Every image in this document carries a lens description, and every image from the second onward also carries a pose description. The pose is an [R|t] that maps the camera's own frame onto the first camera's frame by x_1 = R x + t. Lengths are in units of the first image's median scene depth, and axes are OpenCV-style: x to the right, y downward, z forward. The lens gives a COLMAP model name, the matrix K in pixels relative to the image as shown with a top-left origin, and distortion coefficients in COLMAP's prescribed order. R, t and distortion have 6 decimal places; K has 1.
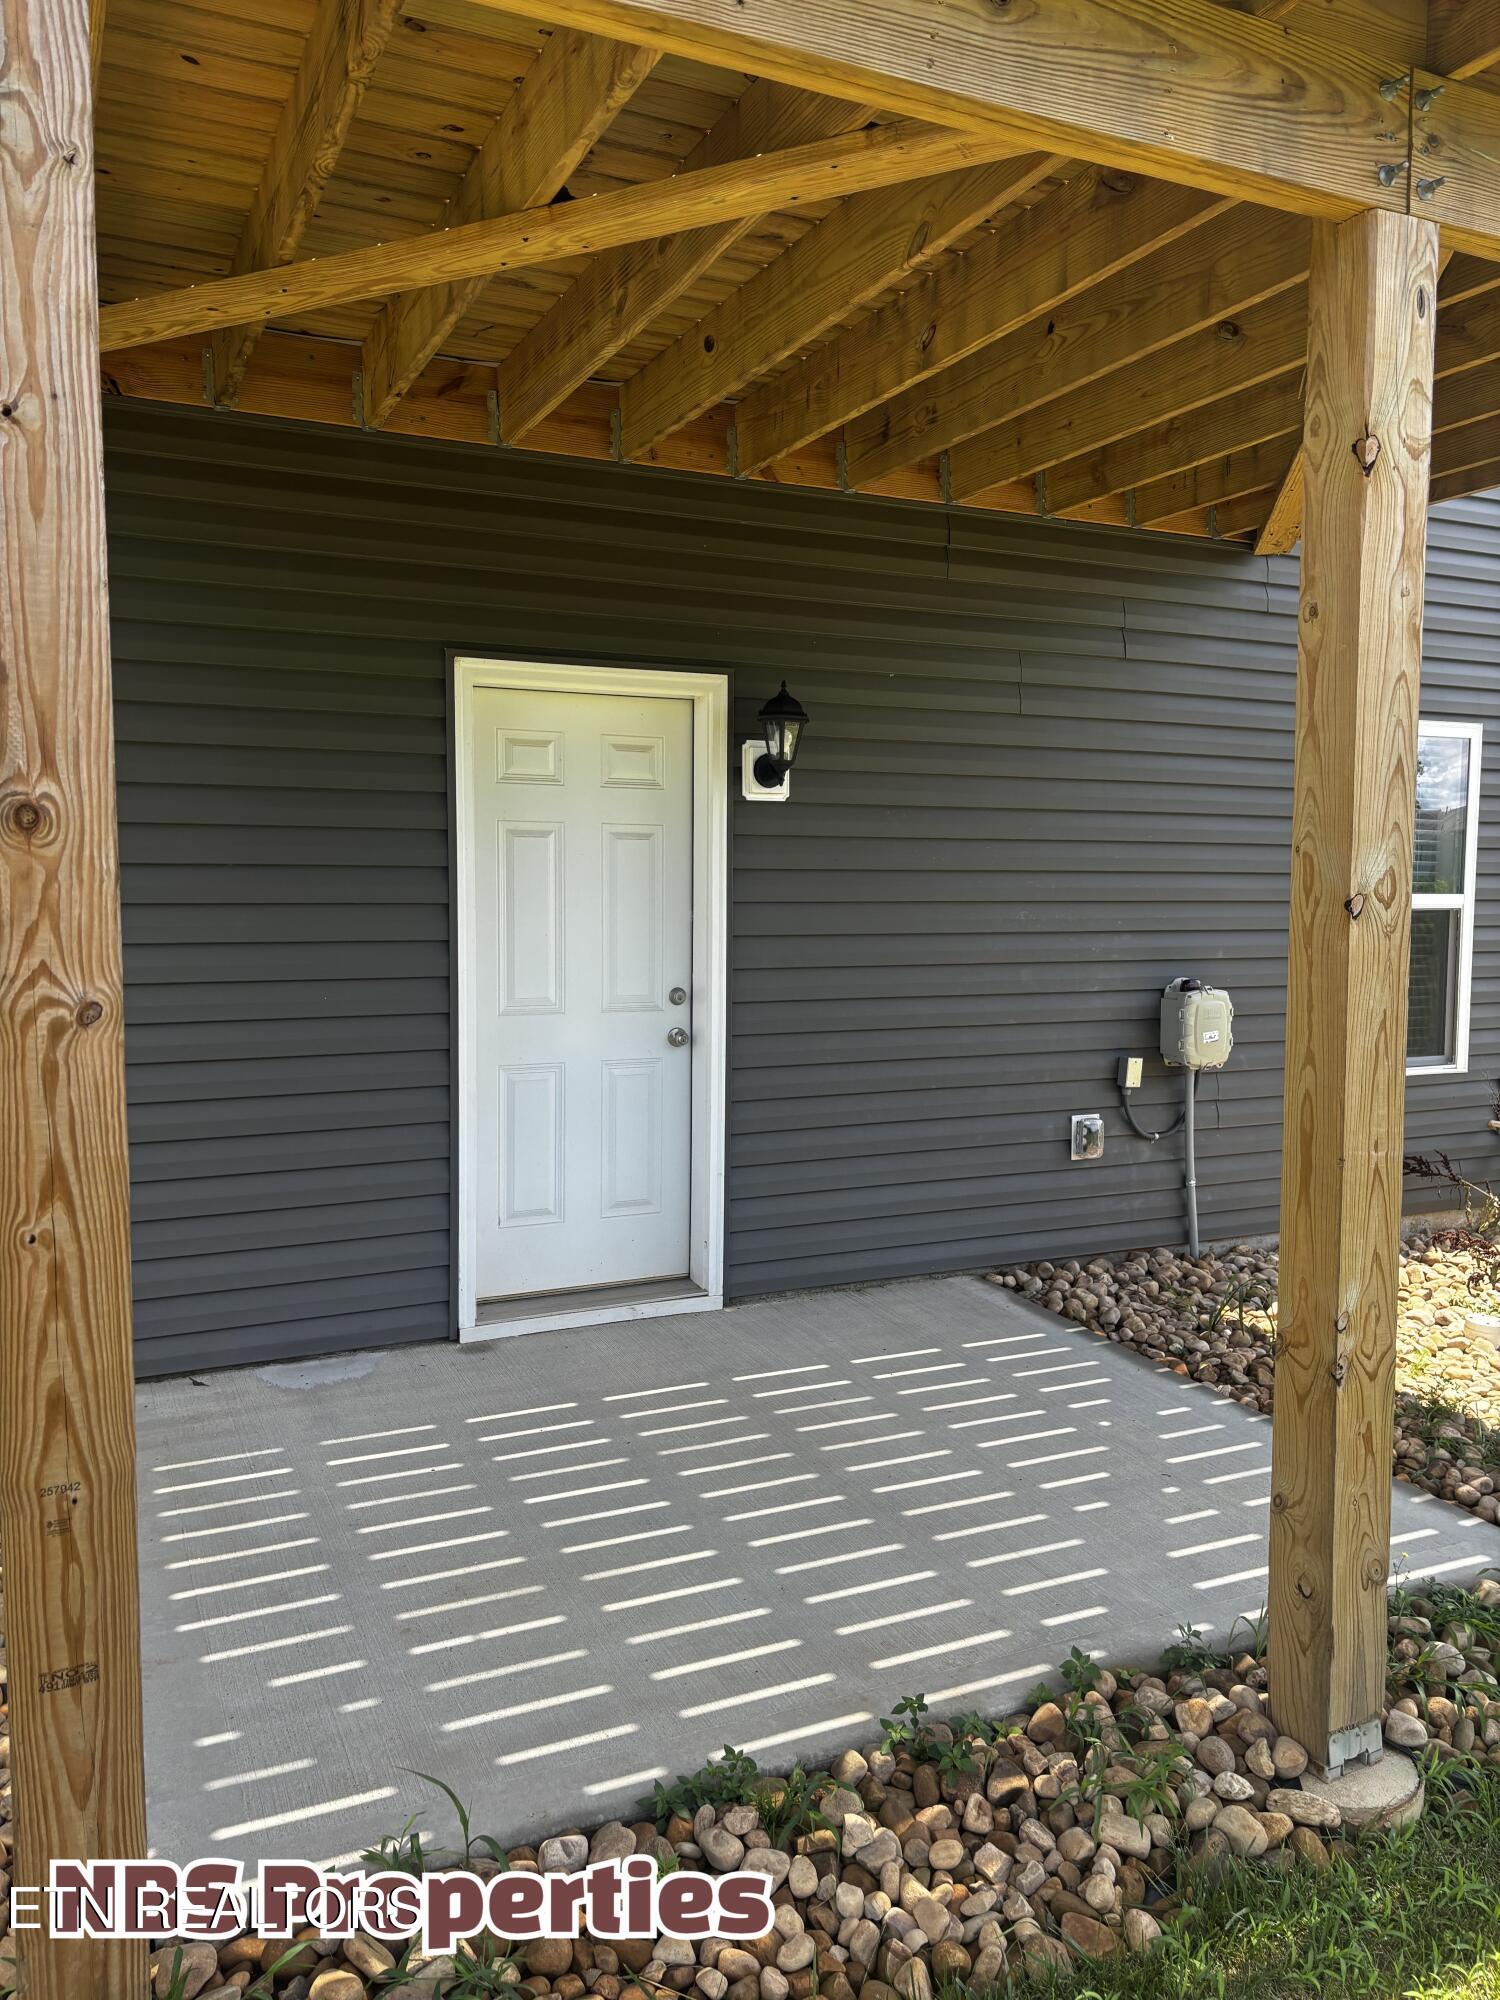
lens RADIAL K [[1518.9, 0, 746.3], [0, 1518.9, 989.4], [0, 0, 1]] dist [0.044320, 0.006945]
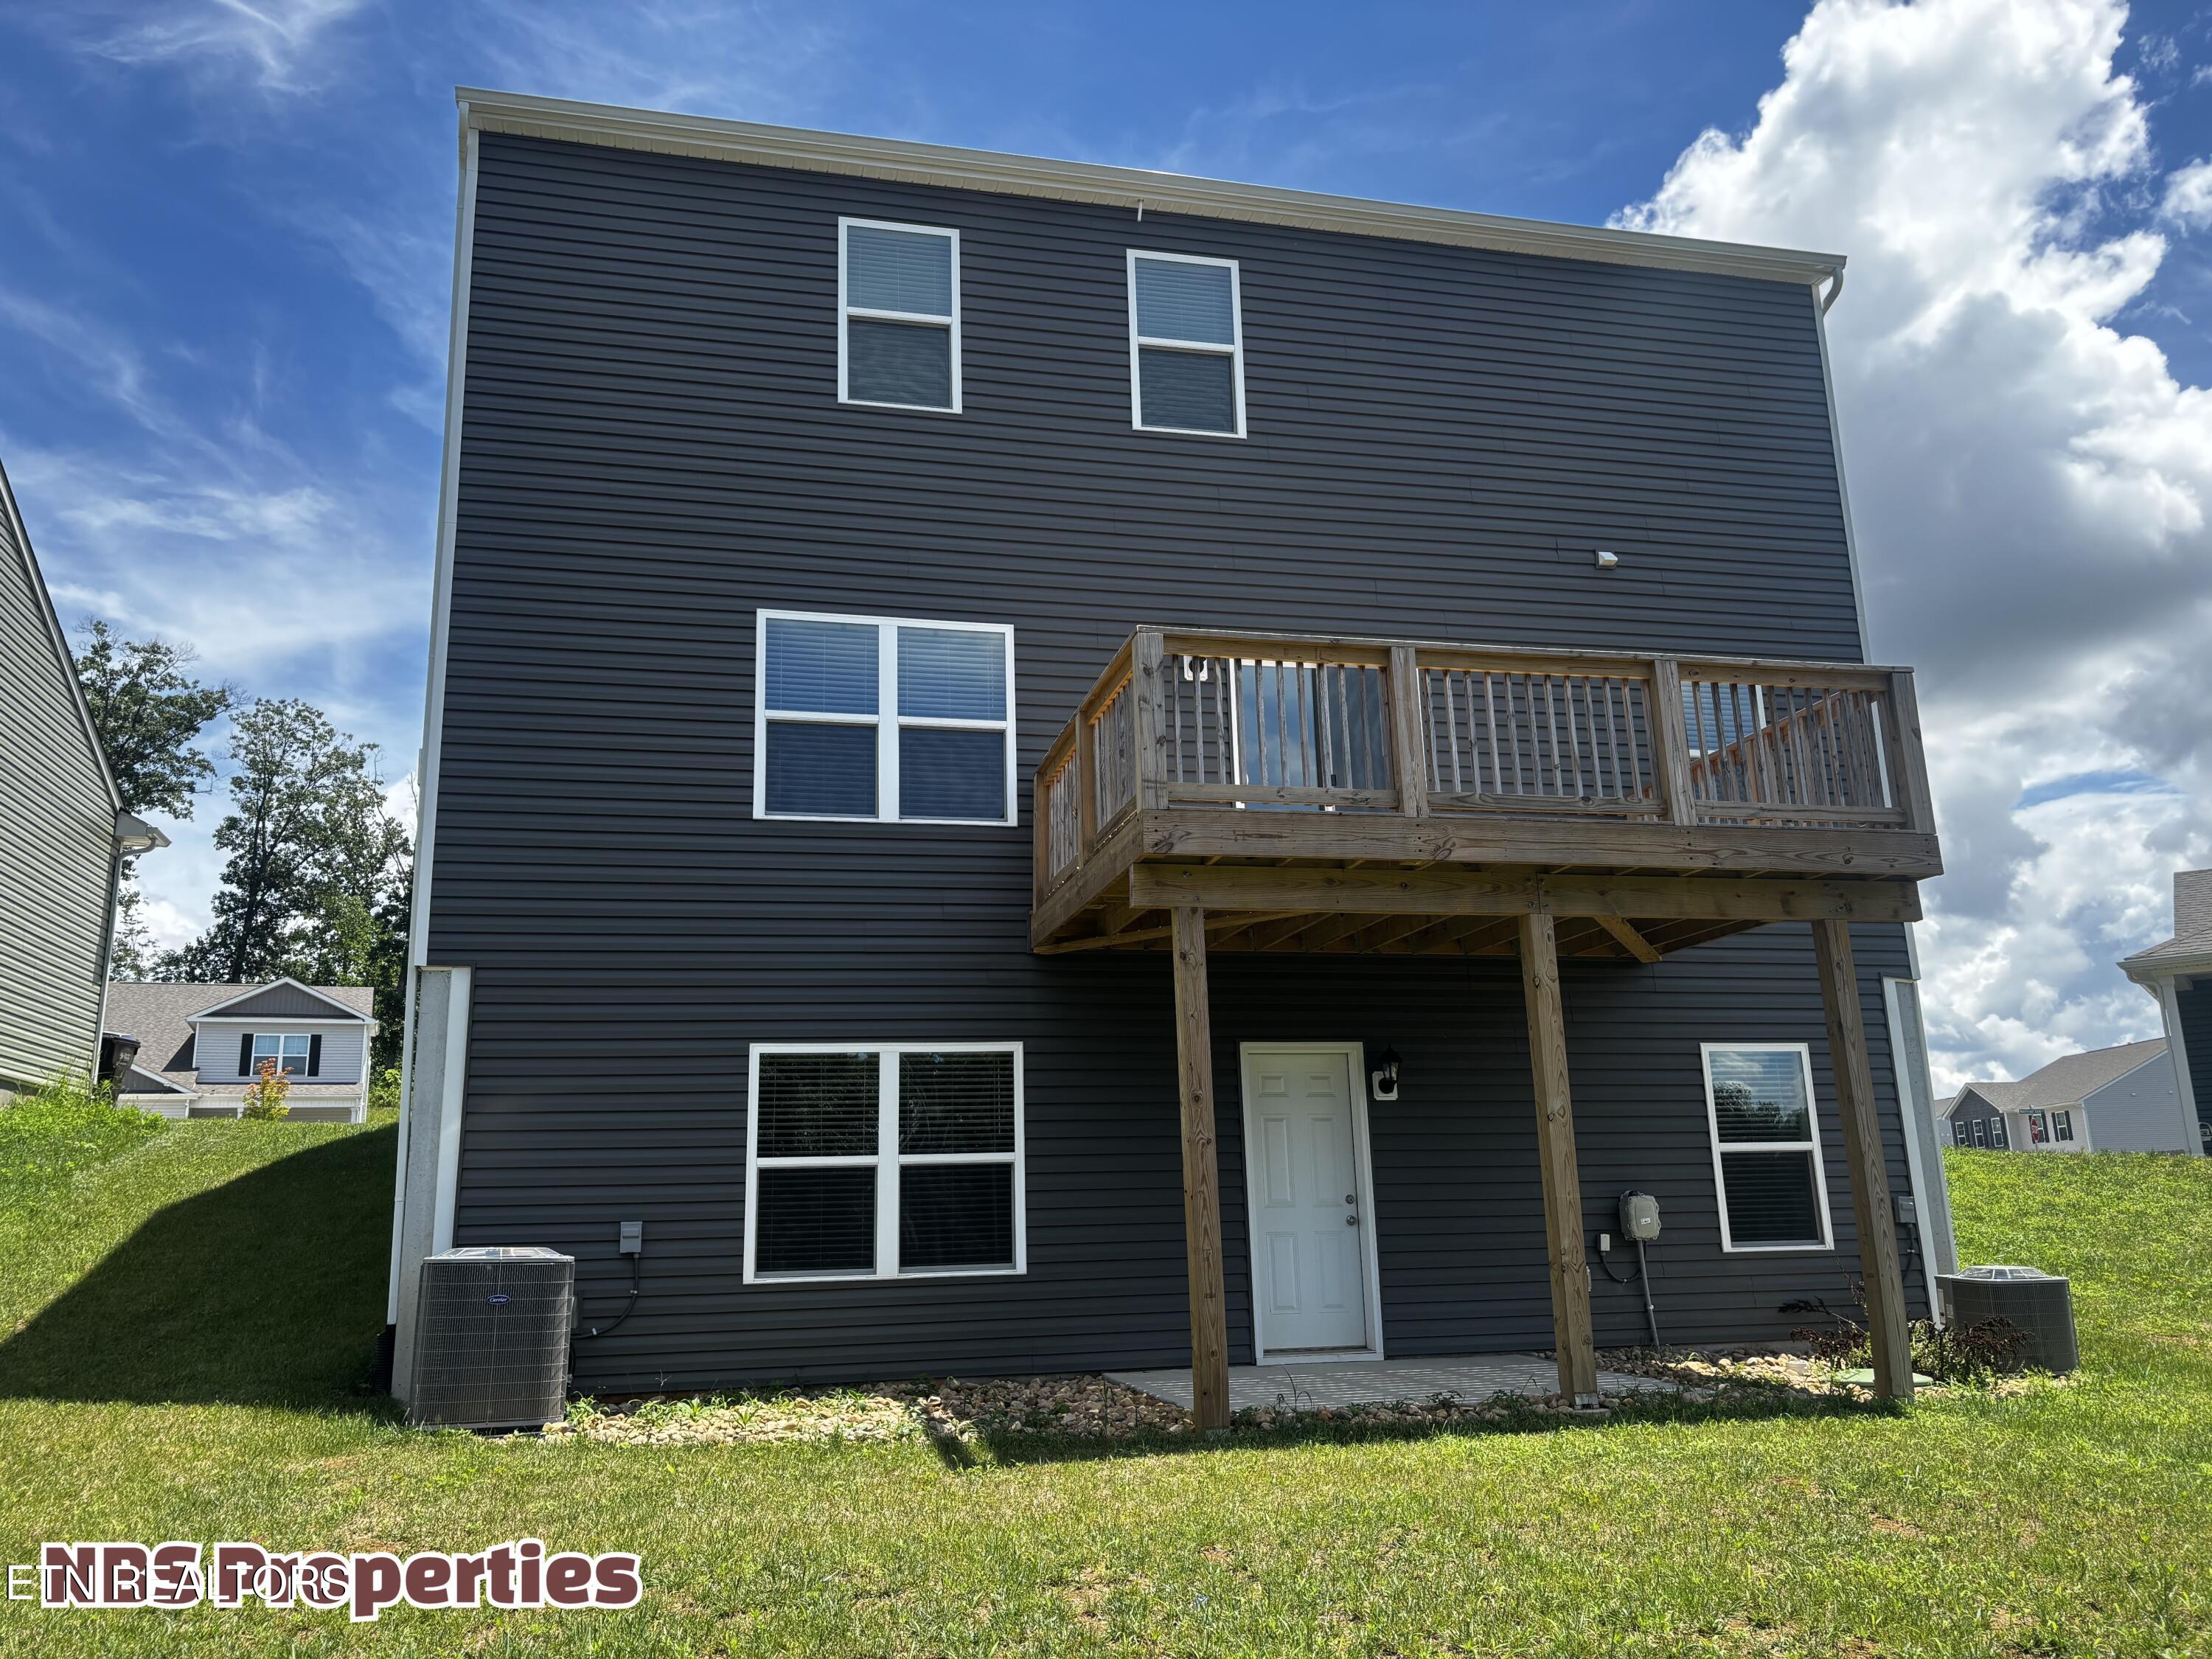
lens RADIAL K [[1679.9, 0, 1099.8], [0, 1679.9, 812.5], [0, 0, 1]] dist [0.044320, 0.006945]
pose [[0.979915, -0.080351, -0.182510, 0.079730], [0.019208, 0.949004, -0.314677, 0.216444], [0.198487, 0.304851, 0.931487, -1.324143]]
